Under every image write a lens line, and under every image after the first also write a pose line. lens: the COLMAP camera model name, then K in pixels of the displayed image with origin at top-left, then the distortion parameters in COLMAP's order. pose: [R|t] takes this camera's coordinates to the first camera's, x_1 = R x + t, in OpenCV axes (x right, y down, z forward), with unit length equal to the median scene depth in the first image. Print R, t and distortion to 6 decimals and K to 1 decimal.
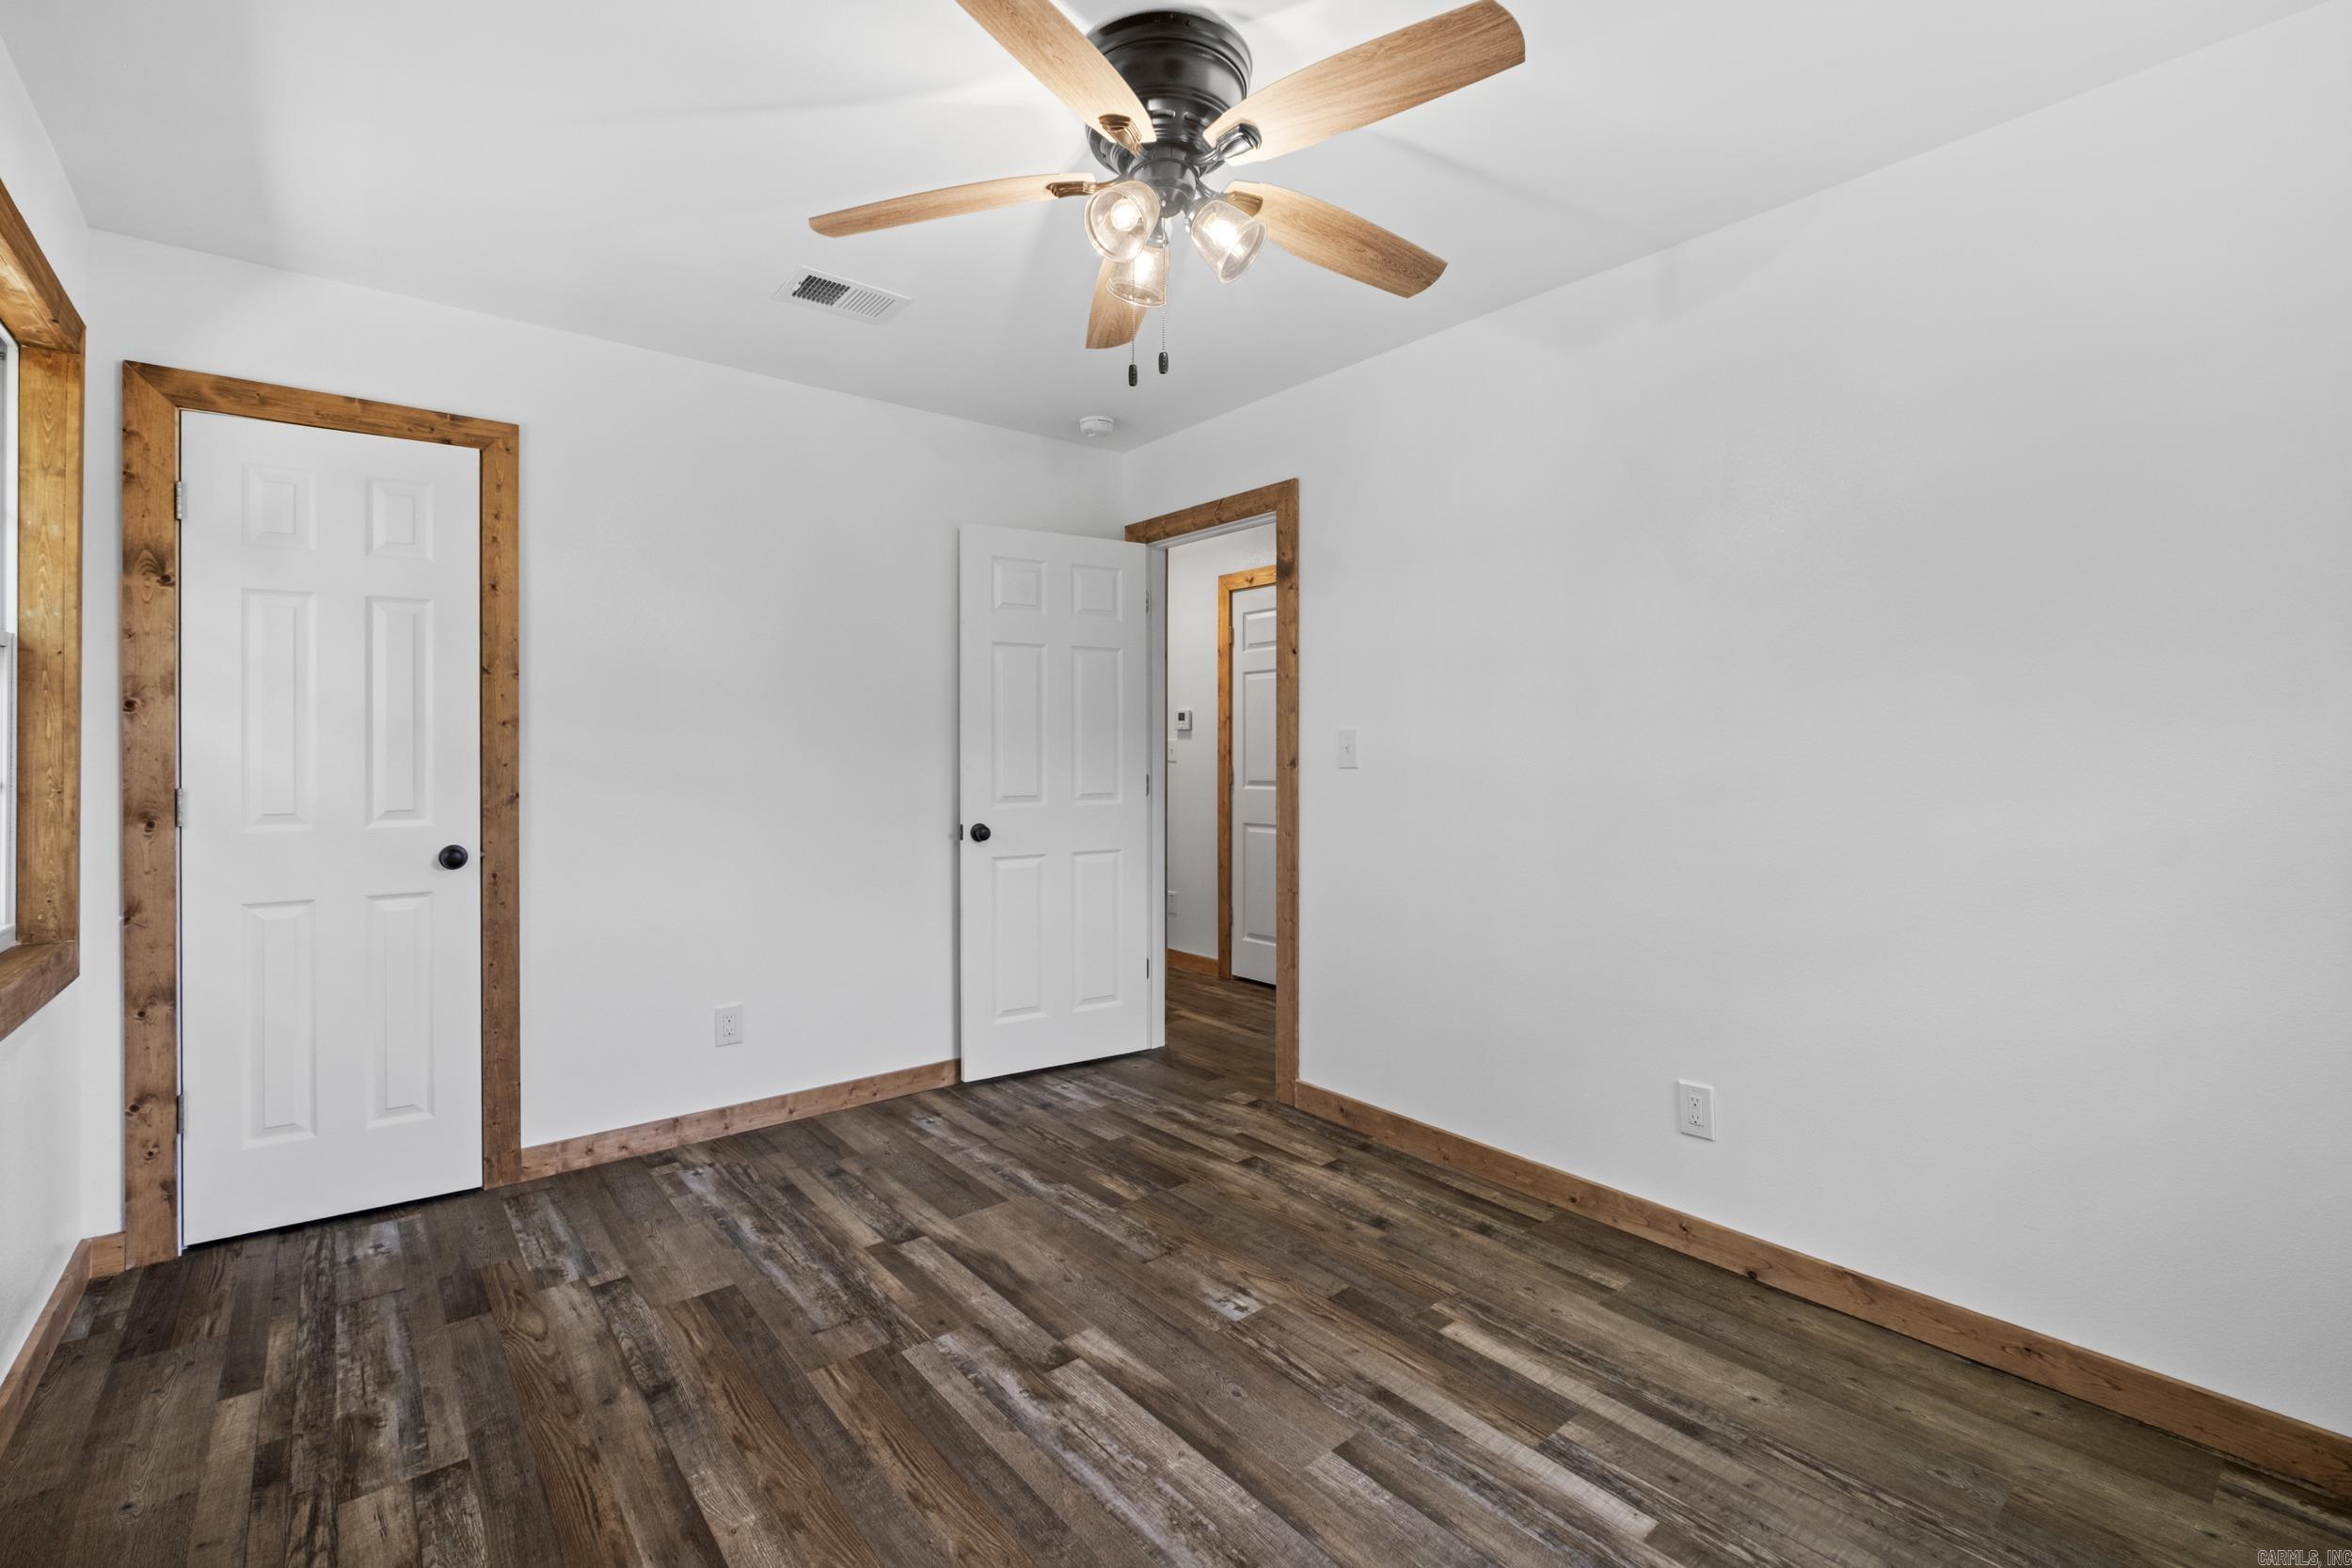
lens RADIAL K [[1015.8, 0, 1161.8], [0, 1015.8, 774.3], [0, 0, 1]] dist [-0.005550, -0.000576]
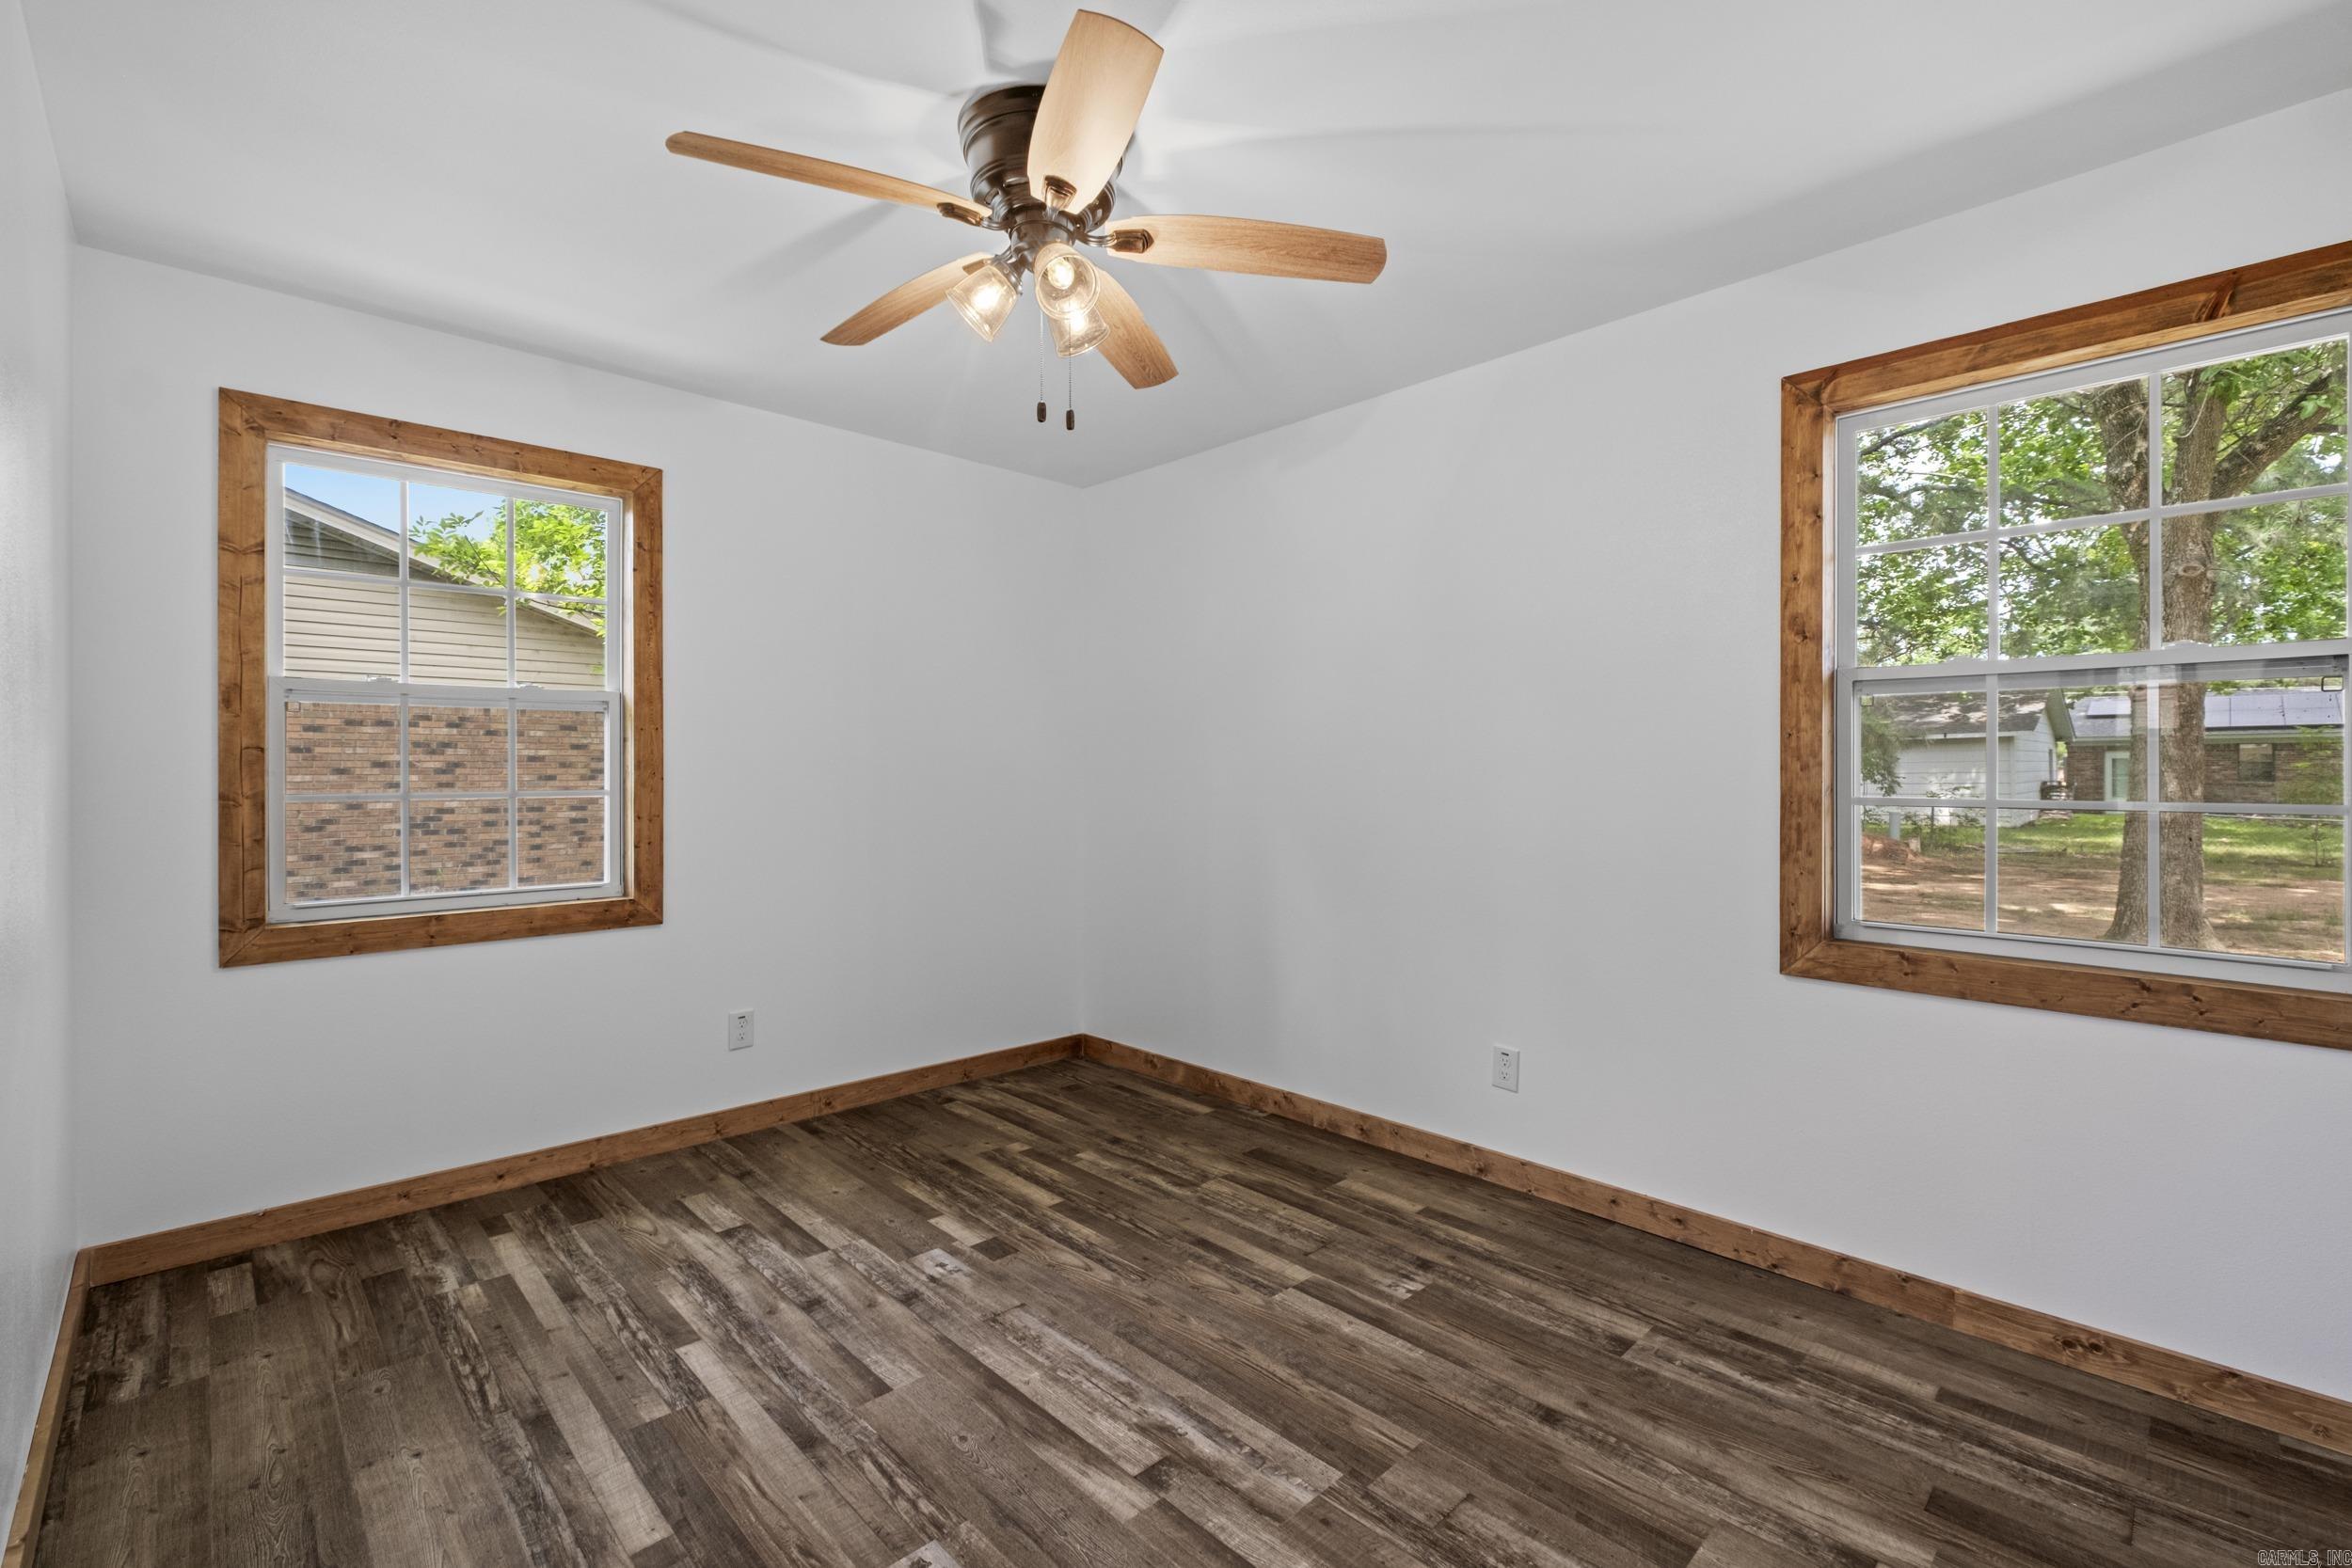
lens RADIAL K [[1015.8, 0, 1161.8], [0, 1015.8, 774.3], [0, 0, 1]] dist [-0.005550, -0.000576]
pose [[-0.996924, 0.002953, -0.078322, -0.041592], [0.001205, 0.999749, 0.022357, -0.044126], [0.078369, 0.022194, -0.996677, 1.968350]]
